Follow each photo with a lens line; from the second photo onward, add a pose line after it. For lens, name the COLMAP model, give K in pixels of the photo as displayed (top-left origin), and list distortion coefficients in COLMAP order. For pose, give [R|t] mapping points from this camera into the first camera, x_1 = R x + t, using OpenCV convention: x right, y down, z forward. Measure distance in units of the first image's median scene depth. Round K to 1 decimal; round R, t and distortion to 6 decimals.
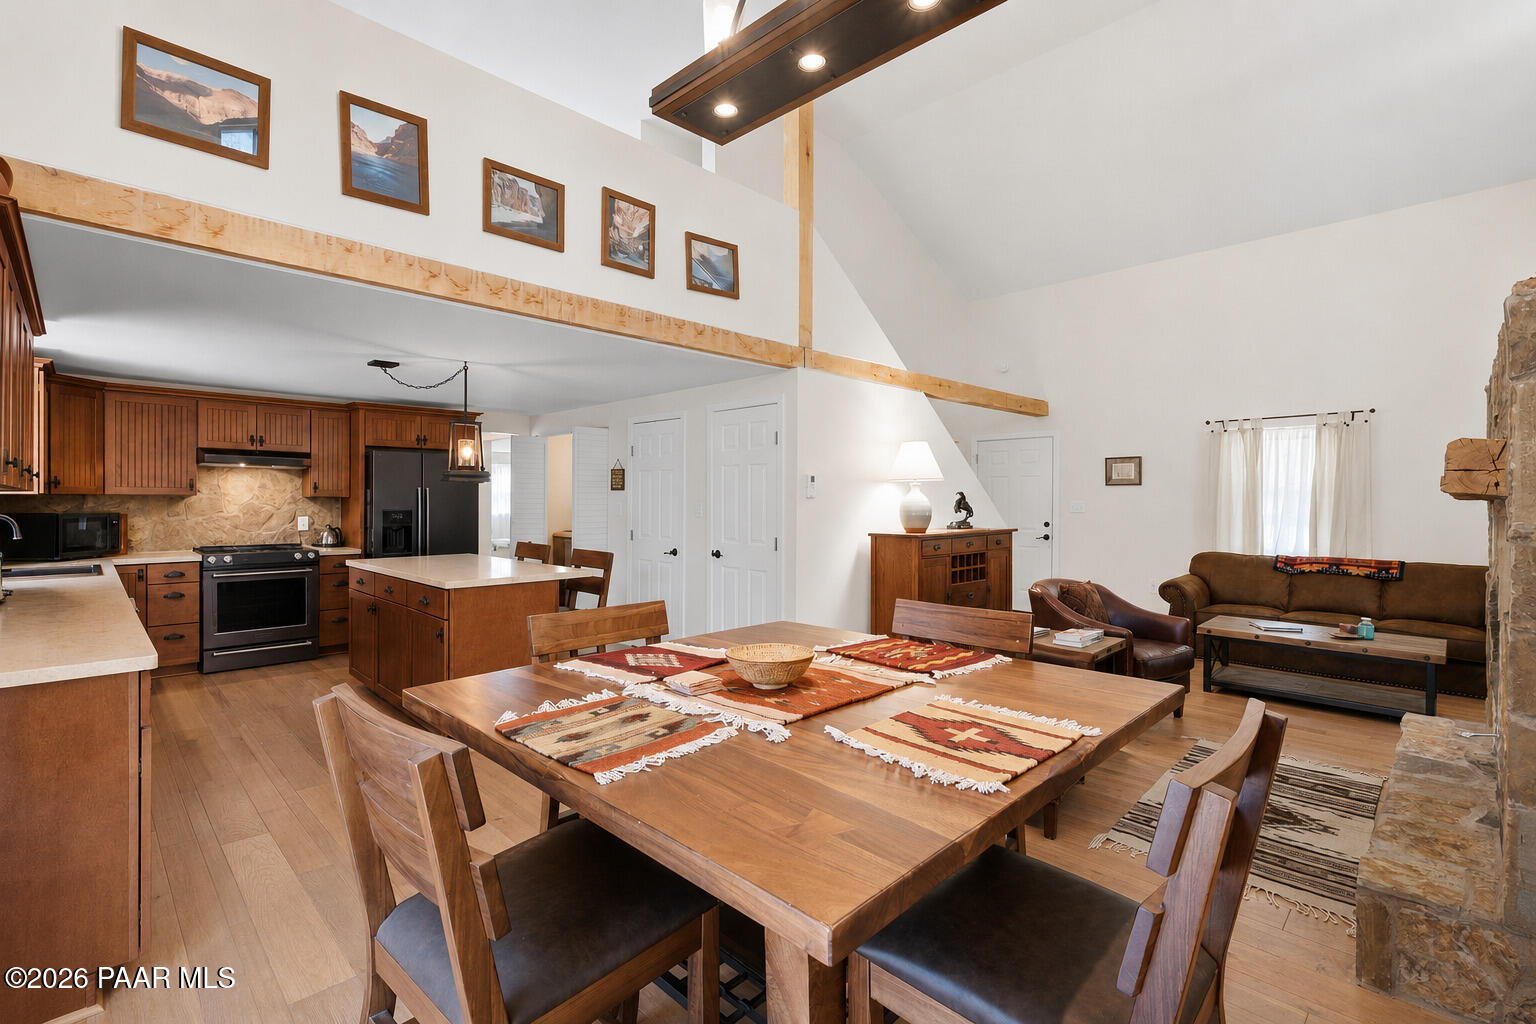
lens RADIAL K [[682.7, 0, 768.0], [0, 682.7, 512.0], [0, 0, 1]] dist [0.000913, 0.000254]
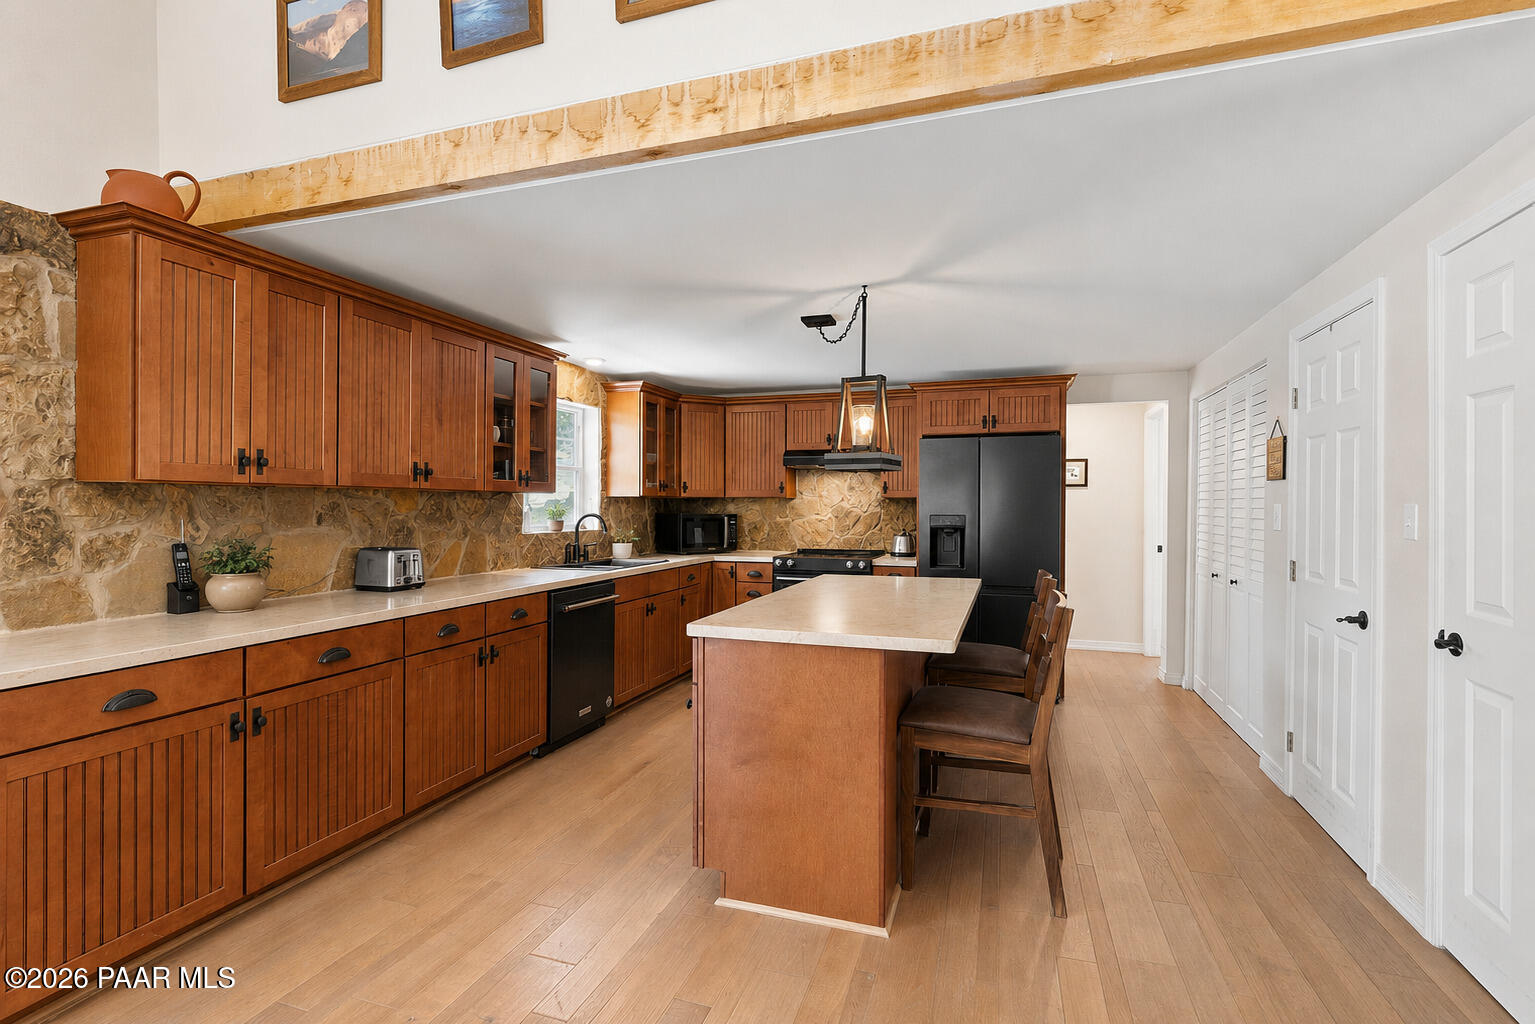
lens RADIAL K [[719.4, 0, 767.5], [0, 719.4, 512.0], [0, 0, 1]] dist [0.001631, 0.000607]
pose [[0.437568, 0.005811, -0.899167, 0.108526], [-0.016786, 0.999858, -0.001707, -0.001163], [0.899029, 0.015841, 0.437603, 0.503042]]
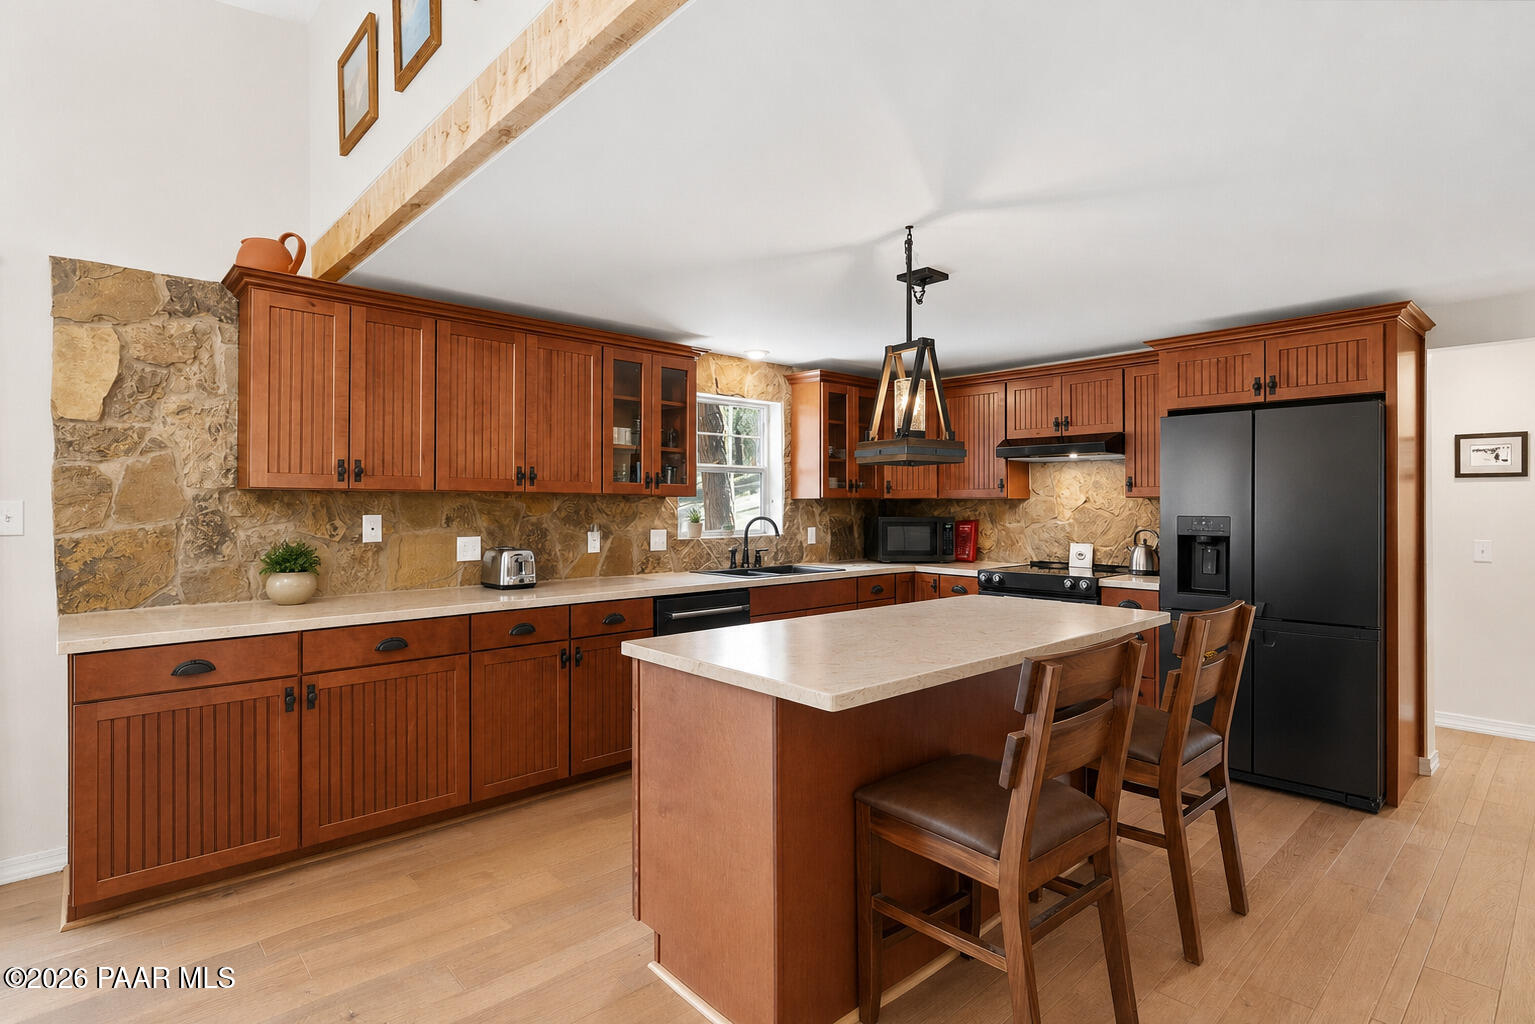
lens RADIAL K [[782.7, 0, 772.4], [0, 782.7, 499.5], [0, 0, 1]] dist [-0.001516, 0.000115]
pose [[-0.038520, -0.012570, -0.999179, 0.114234], [-0.017873, 0.999770, -0.011889, -0.005967], [0.999098, 0.017401, -0.038736, 0.745142]]
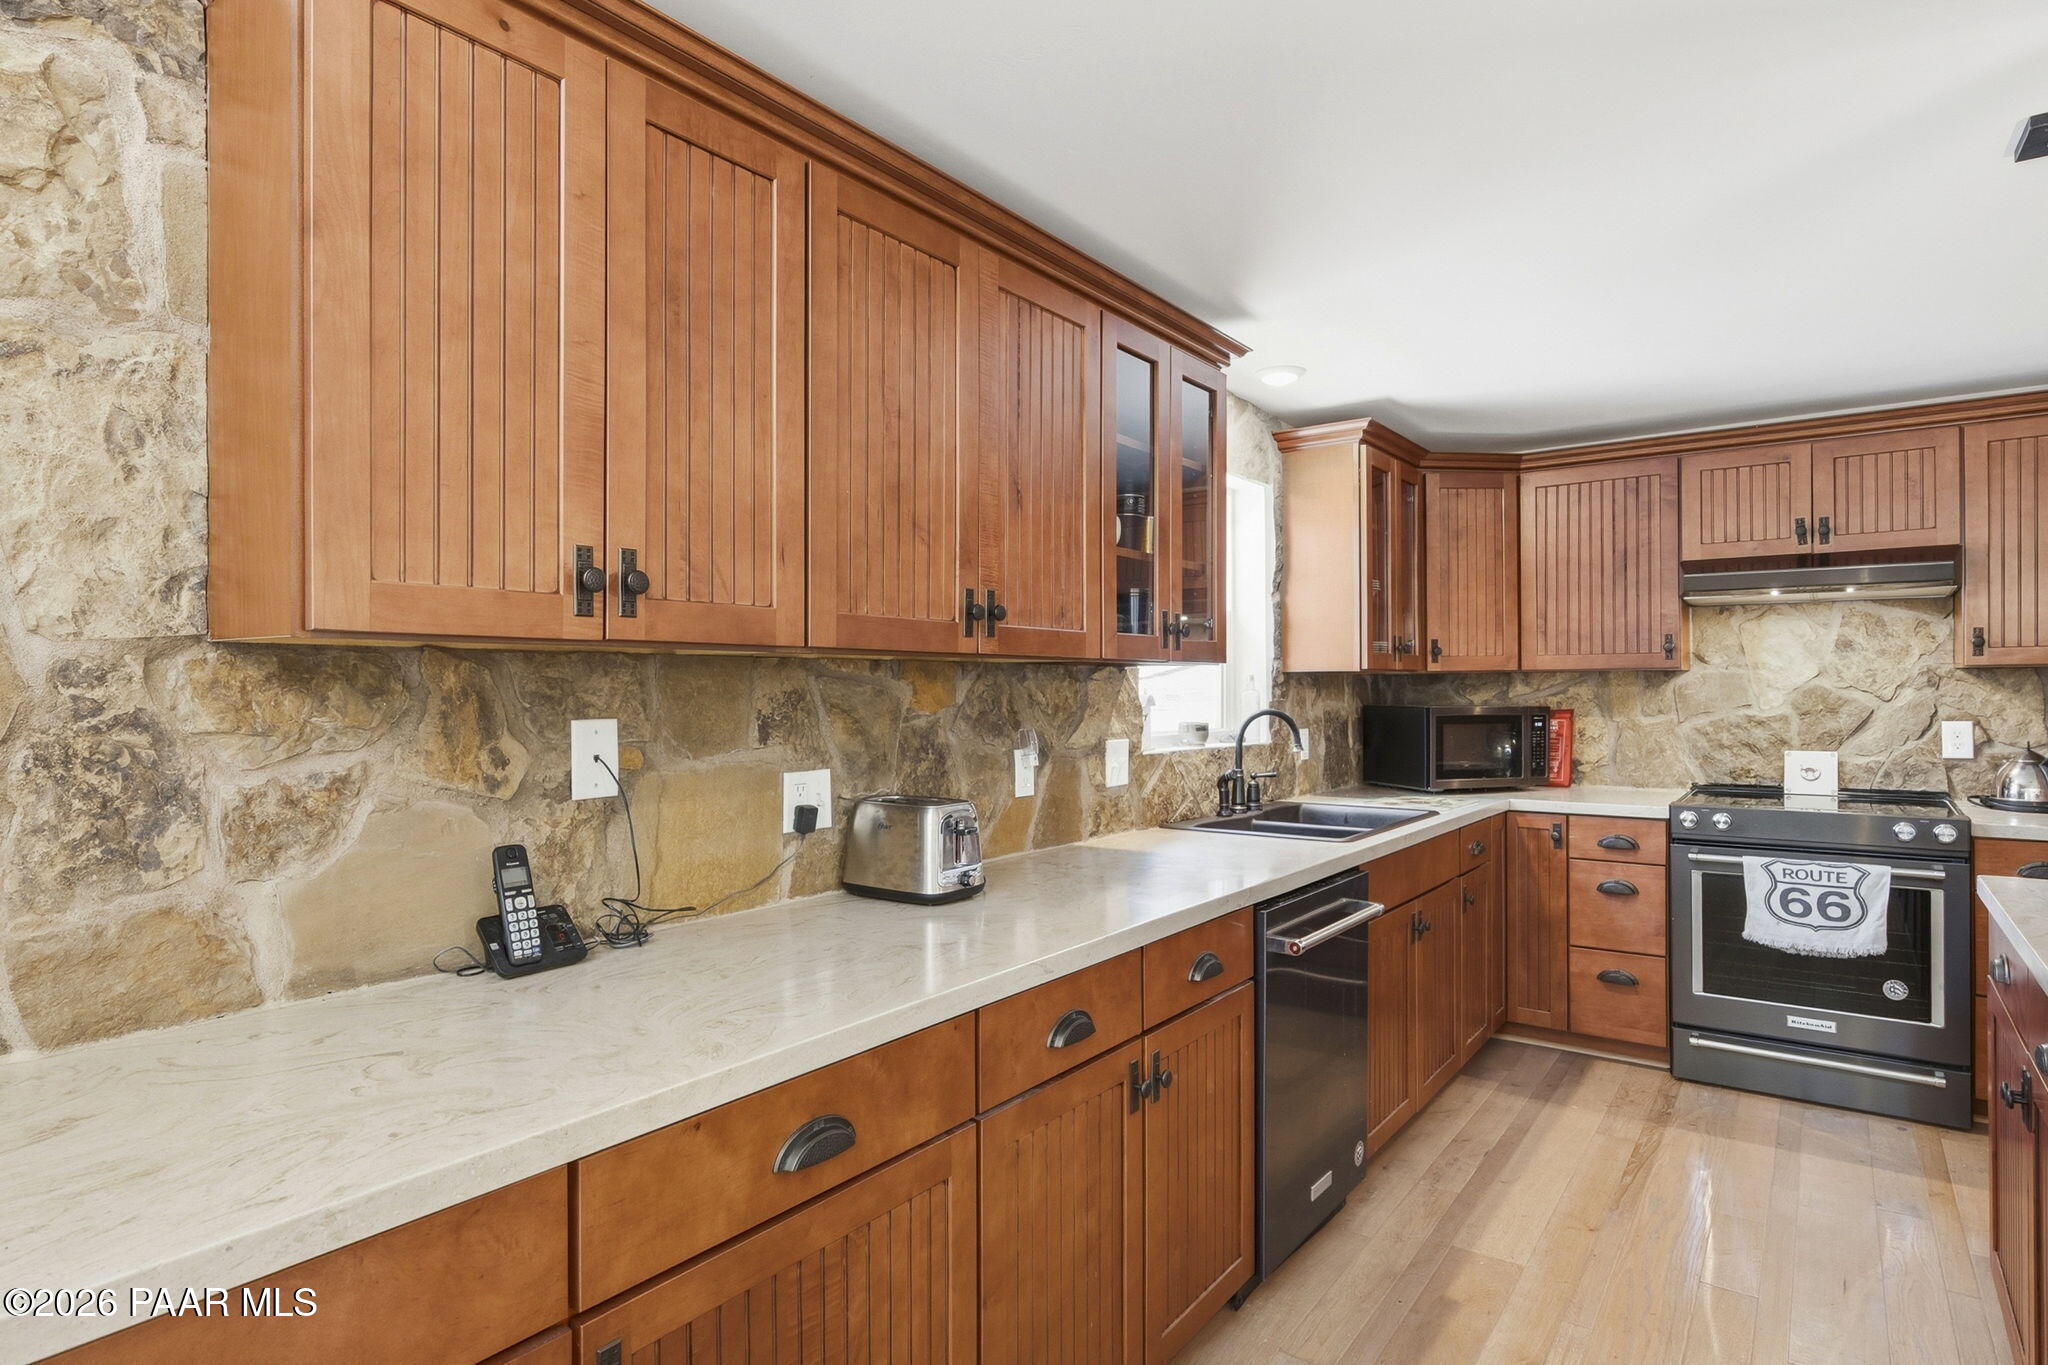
lens RADIAL K [[1102.9, 0, 1029.3], [0, 1102.9, 688.8], [0, 0, 1]] dist [0.001097, 0.000649]
pose [[0.149295, -0.005598, -0.988777, -0.184377], [-0.008886, 0.999936, -0.007003, -0.002708], [0.988753, 0.009832, 0.149236, 0.466081]]
